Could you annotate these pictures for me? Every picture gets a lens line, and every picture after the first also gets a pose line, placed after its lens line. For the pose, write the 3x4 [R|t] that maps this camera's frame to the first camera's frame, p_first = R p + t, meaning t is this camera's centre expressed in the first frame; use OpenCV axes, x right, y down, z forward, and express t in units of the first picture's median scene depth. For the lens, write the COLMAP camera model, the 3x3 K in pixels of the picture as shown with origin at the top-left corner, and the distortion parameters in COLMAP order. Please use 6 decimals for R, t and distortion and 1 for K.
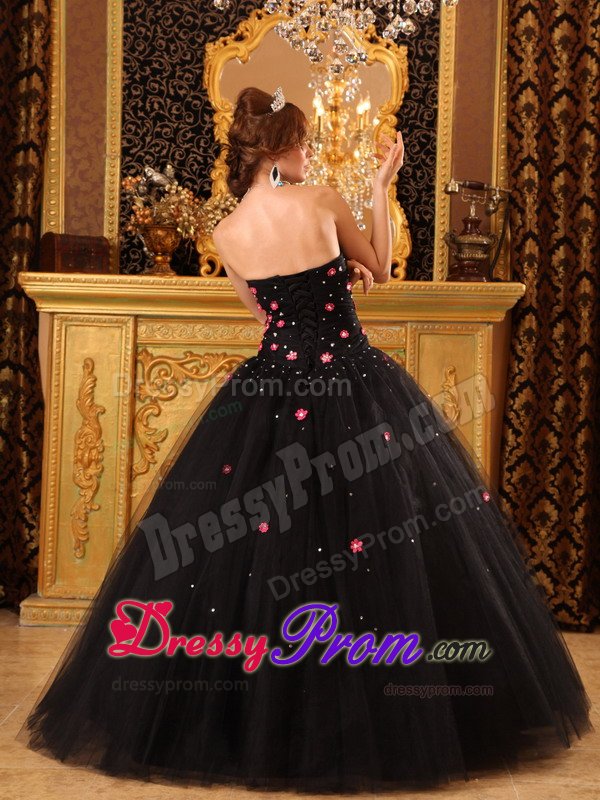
lens RADIAL K [[1456.3, 0, 314.9], [0, 1456.3, 367.3], [0, 0, 1]] dist [0.243183, 0.000000]
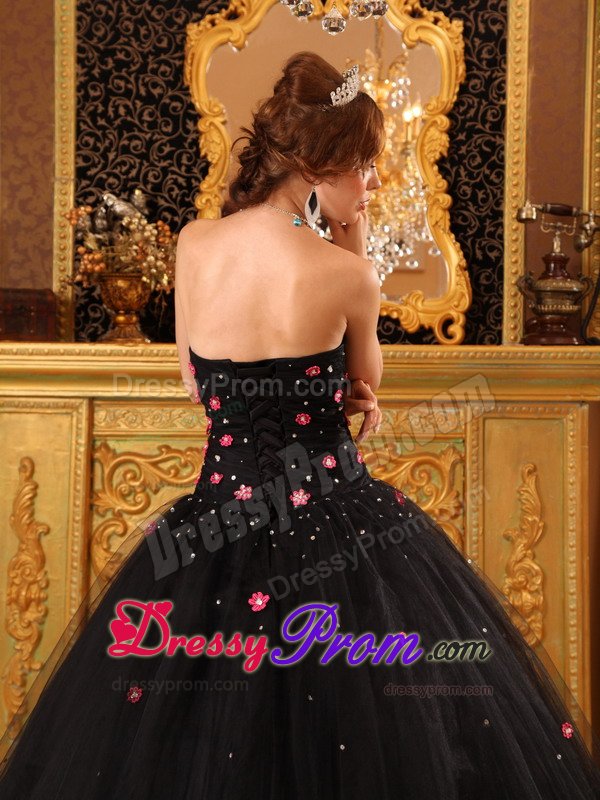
lens RADIAL K [[1456.3, 0, 319.5], [0, 1456.3, 365.8], [0, 0, 1]] dist [0.243183, 0.000000]
pose [[0.998684, -0.013713, -0.049416, 0.025904], [0.012781, 0.999736, -0.019116, -0.034731], [0.049666, 0.018459, 0.998595, 0.272239]]
